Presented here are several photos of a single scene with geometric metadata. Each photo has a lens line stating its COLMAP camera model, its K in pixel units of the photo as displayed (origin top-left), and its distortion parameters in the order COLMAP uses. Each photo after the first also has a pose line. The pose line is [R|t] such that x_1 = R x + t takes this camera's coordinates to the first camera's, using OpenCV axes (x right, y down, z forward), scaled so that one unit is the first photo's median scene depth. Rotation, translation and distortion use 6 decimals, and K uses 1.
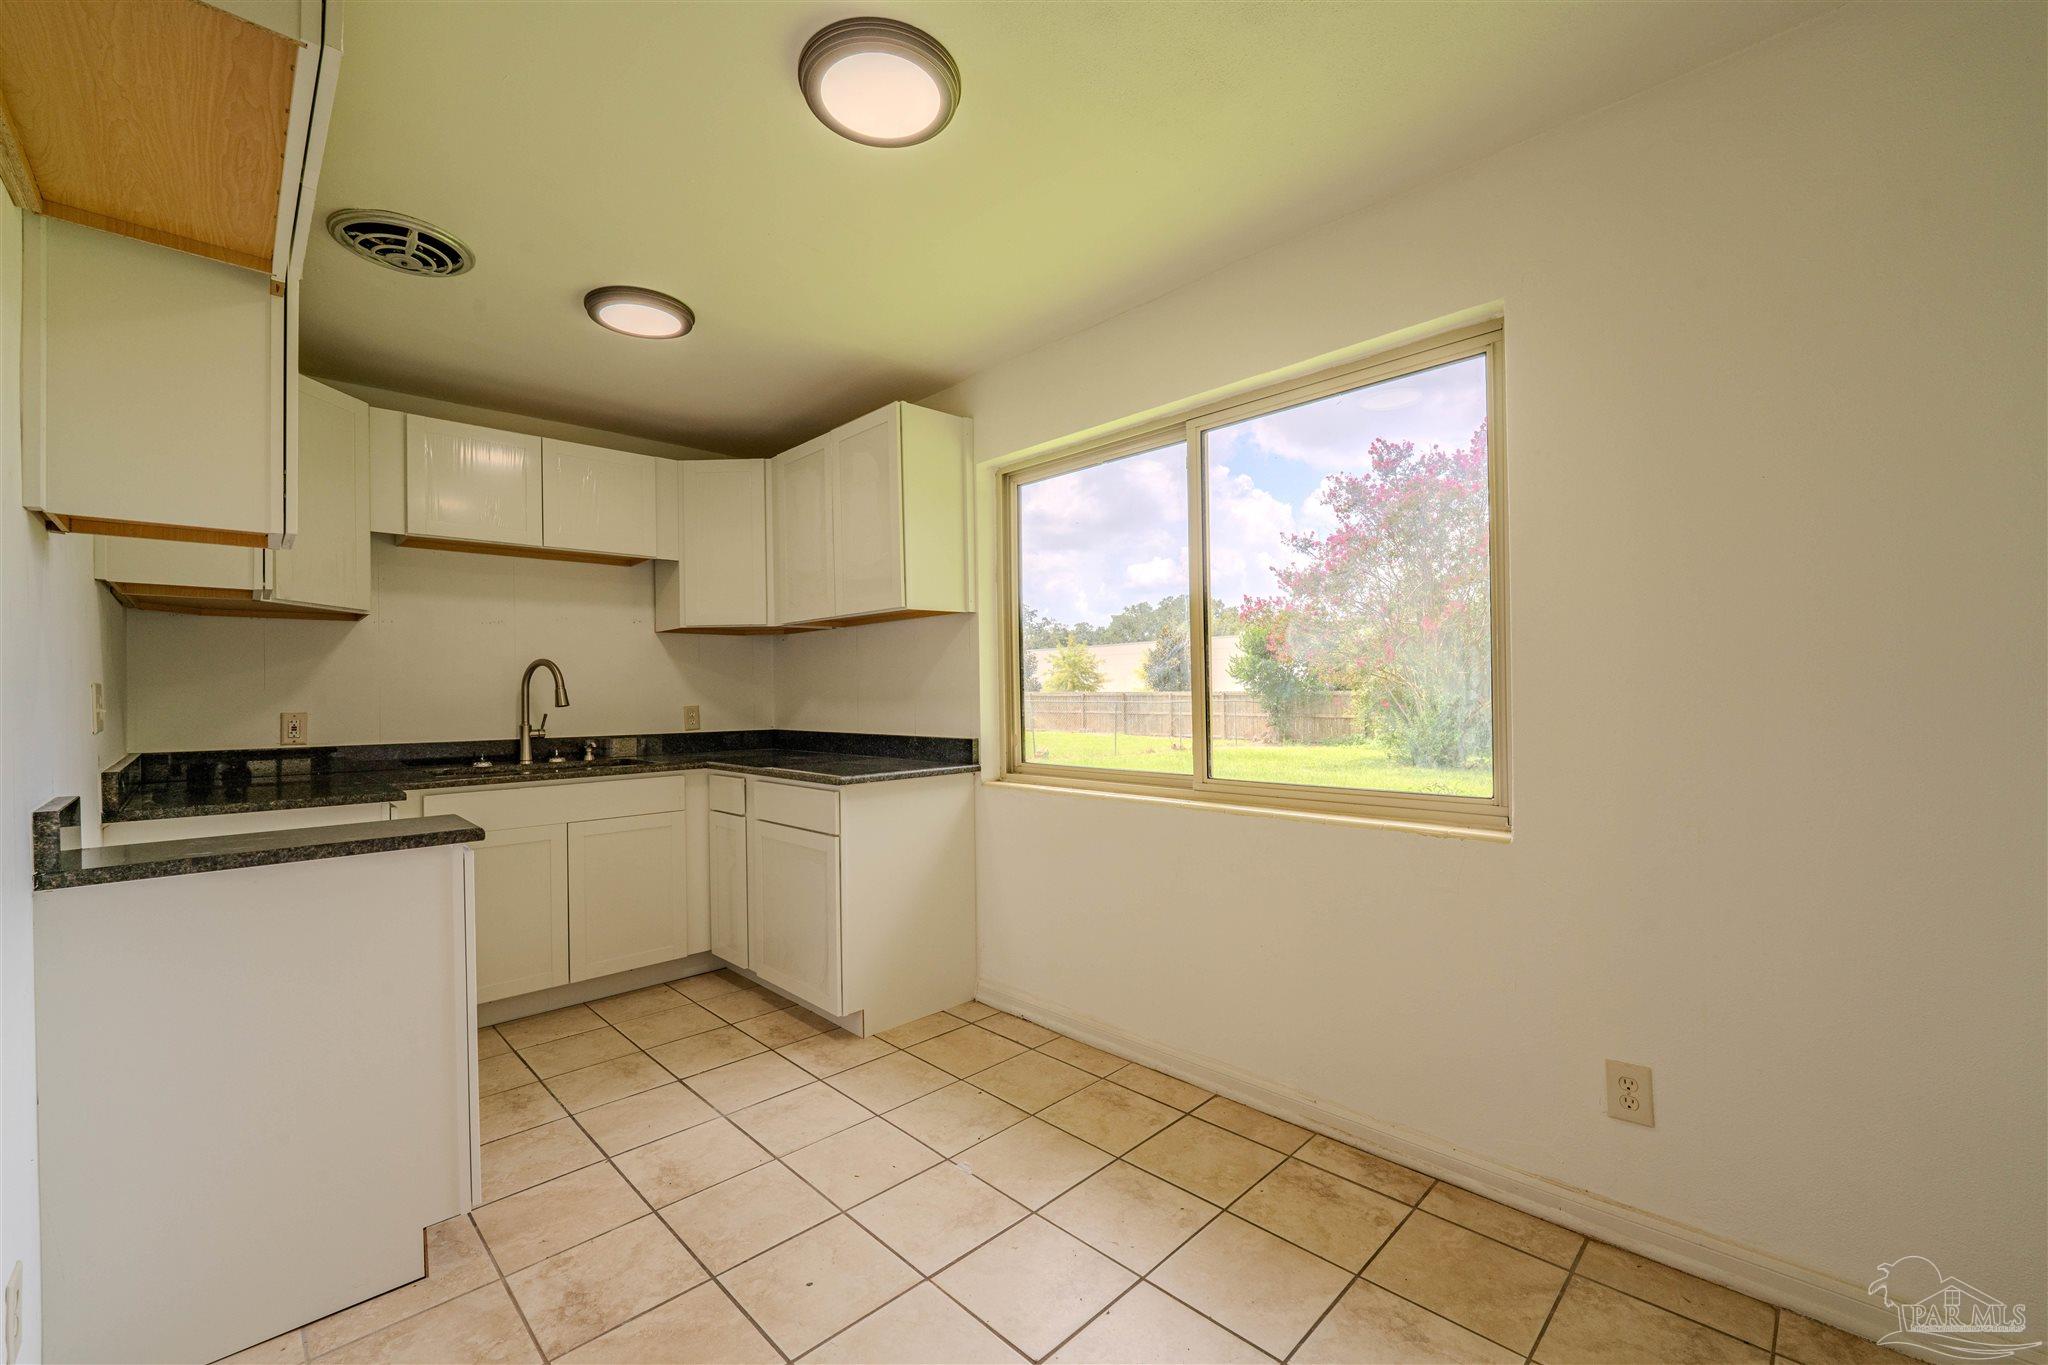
lens RADIAL K [[855.8, 0, 1017.4], [0, 855.8, 699.4], [0, 0, 1]] dist [-0.006654, -0.000214]
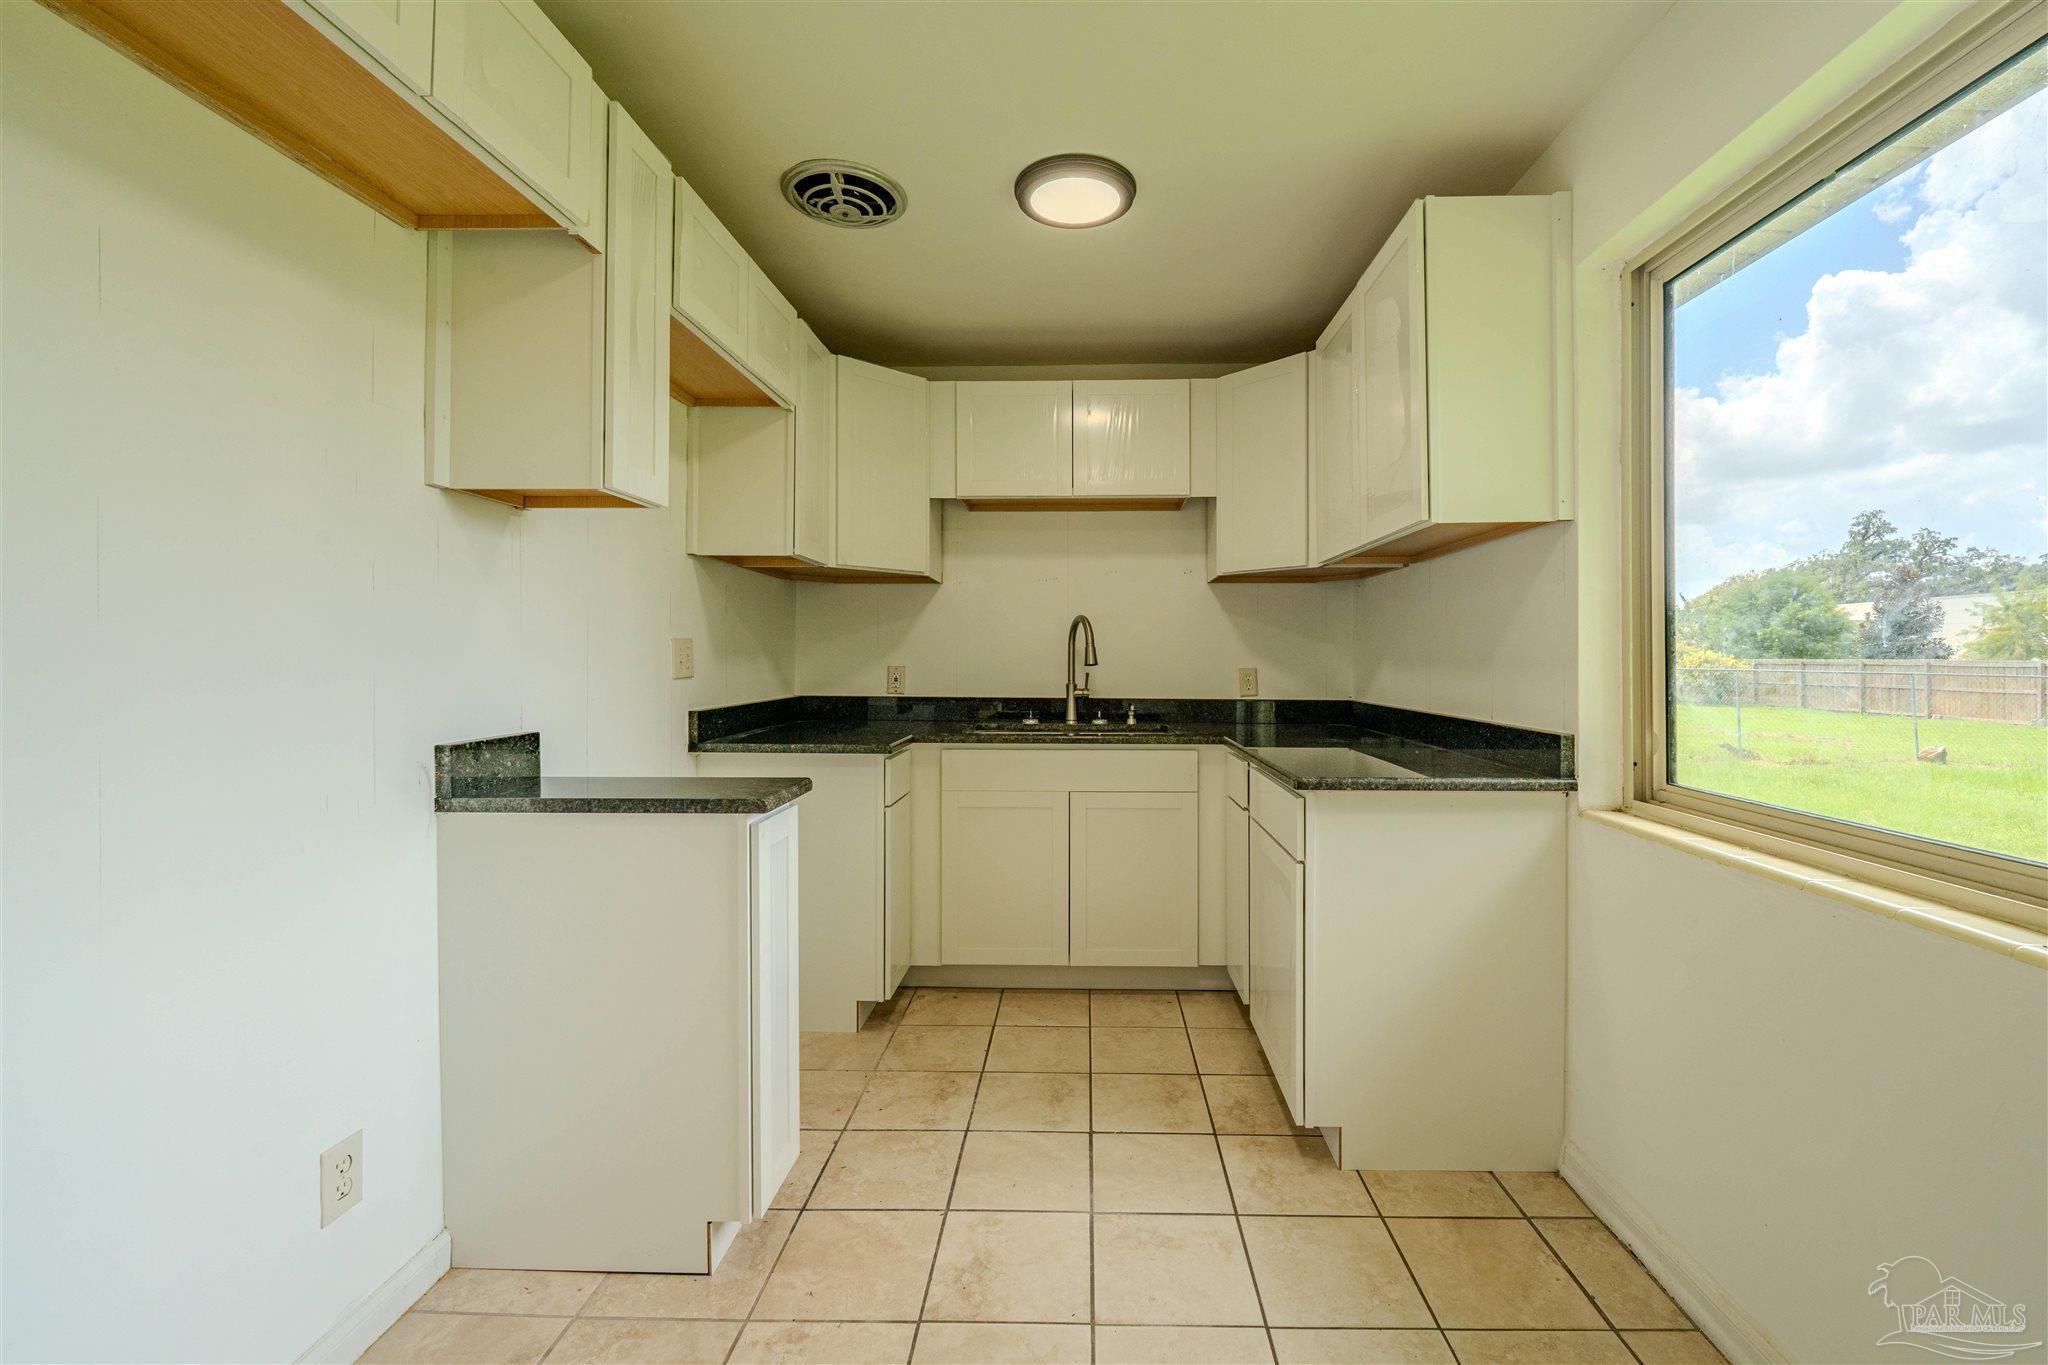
lens RADIAL K [[855.8, 0, 1083.3], [0, 855.8, 663.6], [0, 0, 1]] dist [-0.006654, -0.000214]
pose [[0.702328, 0.019384, -0.711590, 0.134202], [-0.017416, 0.999798, 0.010046, -0.003107], [0.711640, 0.005338, 0.702524, 0.349124]]
